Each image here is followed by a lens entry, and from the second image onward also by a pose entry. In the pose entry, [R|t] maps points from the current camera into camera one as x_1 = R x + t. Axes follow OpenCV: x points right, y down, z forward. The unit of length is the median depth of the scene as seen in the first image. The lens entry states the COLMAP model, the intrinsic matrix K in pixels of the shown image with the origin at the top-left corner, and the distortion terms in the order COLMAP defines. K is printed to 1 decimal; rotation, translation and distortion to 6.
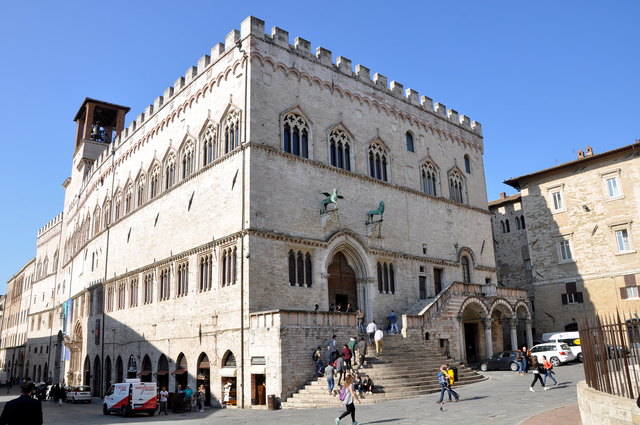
lens RADIAL K [[530.3, 0, 323.5], [0, 530.3, 211.1], [0, 0, 1]] dist [-0.110080, 0.061001]
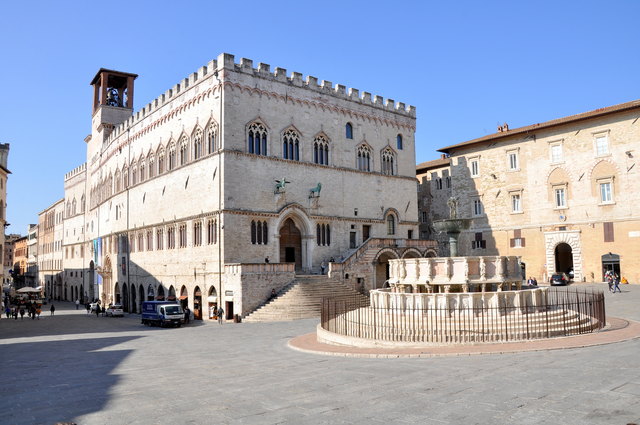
lens RADIAL K [[530.3, 0, 318.4], [0, 530.3, 216.3], [0, 0, 1]] dist [-0.110080, 0.061001]
pose [[0.999681, 0.008235, -0.023865, 0.126261], [-0.004098, 0.985703, 0.168440, -0.151030], [0.024910, -0.168288, 0.985423, -0.375576]]
